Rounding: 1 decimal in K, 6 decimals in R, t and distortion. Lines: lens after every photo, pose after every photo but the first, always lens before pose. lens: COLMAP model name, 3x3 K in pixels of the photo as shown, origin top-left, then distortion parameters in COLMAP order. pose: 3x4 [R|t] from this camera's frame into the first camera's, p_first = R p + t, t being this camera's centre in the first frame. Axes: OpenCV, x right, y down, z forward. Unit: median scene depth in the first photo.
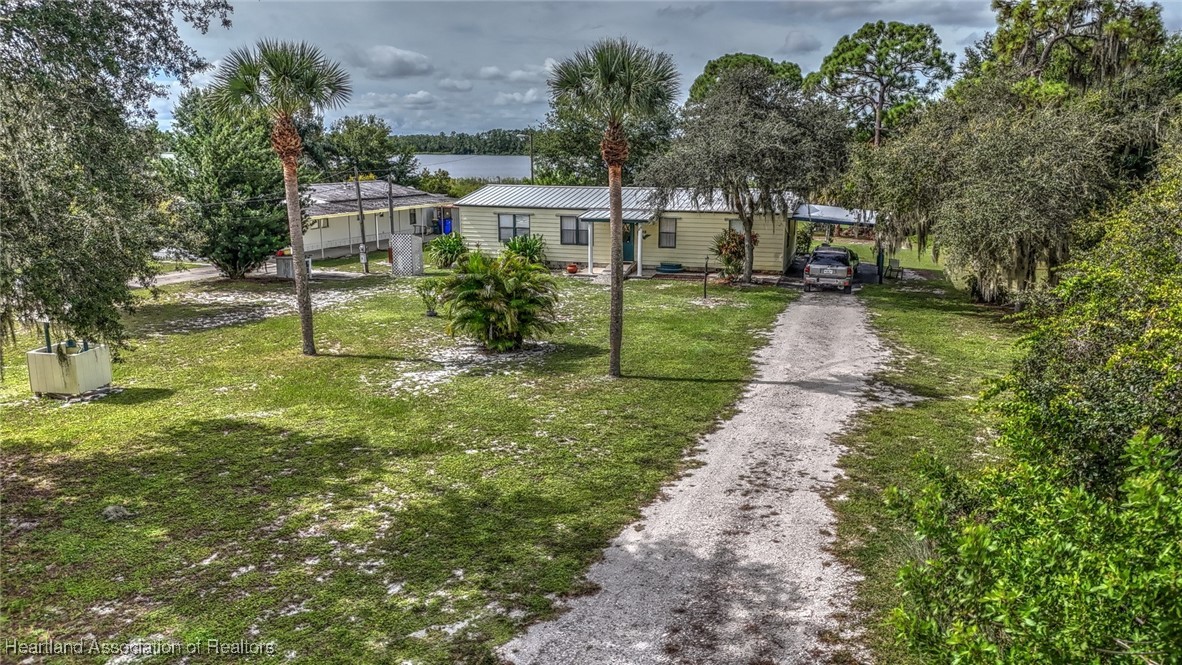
lens RADIAL K [[828.4, 0, 582.1], [0, 828.4, 331.1], [0, 0, 1]] dist [0.049473, -0.034501]
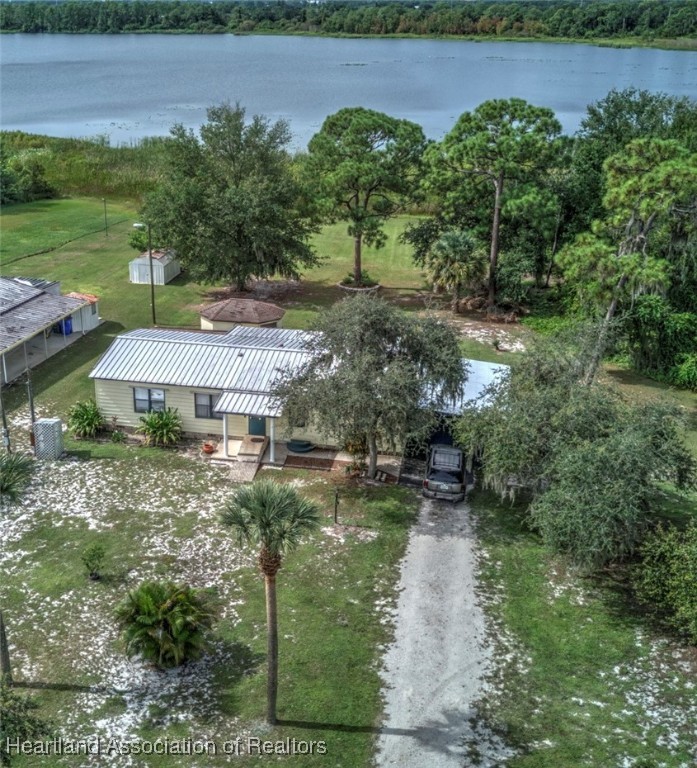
lens RADIAL K [[934.5, 0, 246.6], [0, 934.5, 344.9], [0, 0, 1]] dist [0.020944, 0.000000]
pose [[0.996885, -0.031300, 0.072390, -0.080283], [0.018908, 0.985956, 0.165933, -0.727525], [-0.076567, -0.164047, 0.983476, -0.270125]]
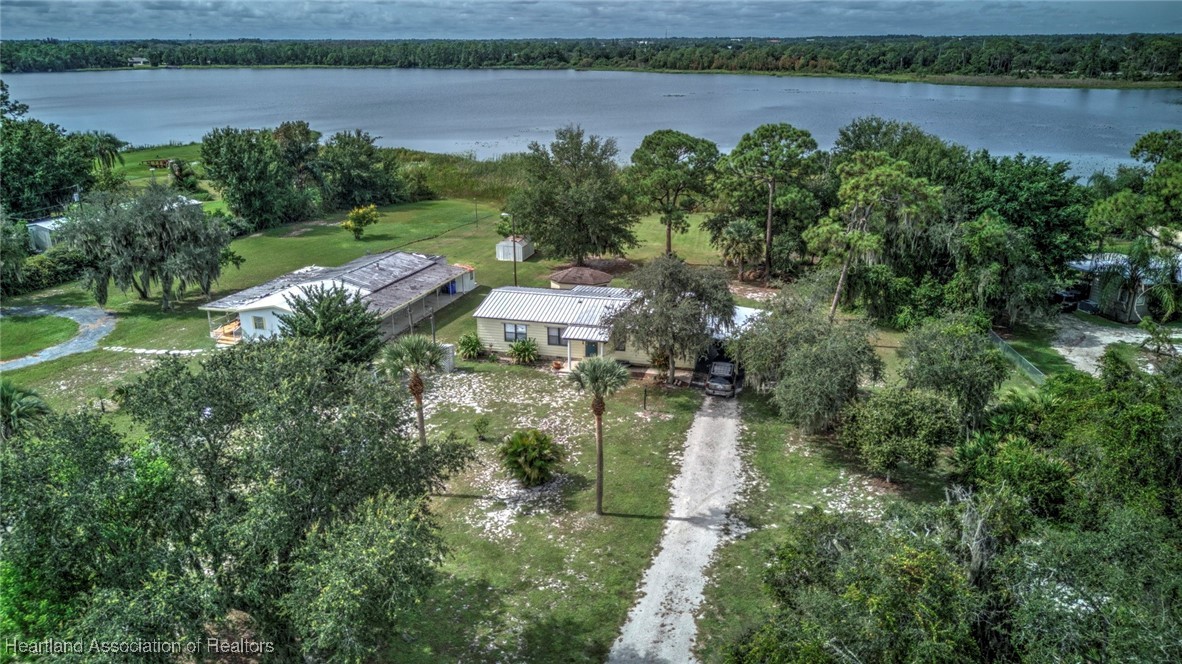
lens RADIAL K [[828.4, 0, 581.6], [0, 828.4, 296.1], [0, 0, 1]] dist [0.049473, -0.034501]
pose [[0.997276, -0.022799, 0.070152, -0.125416], [0.014685, 0.993364, 0.114069, -0.670548], [-0.072287, -0.112728, 0.990993, -0.856658]]
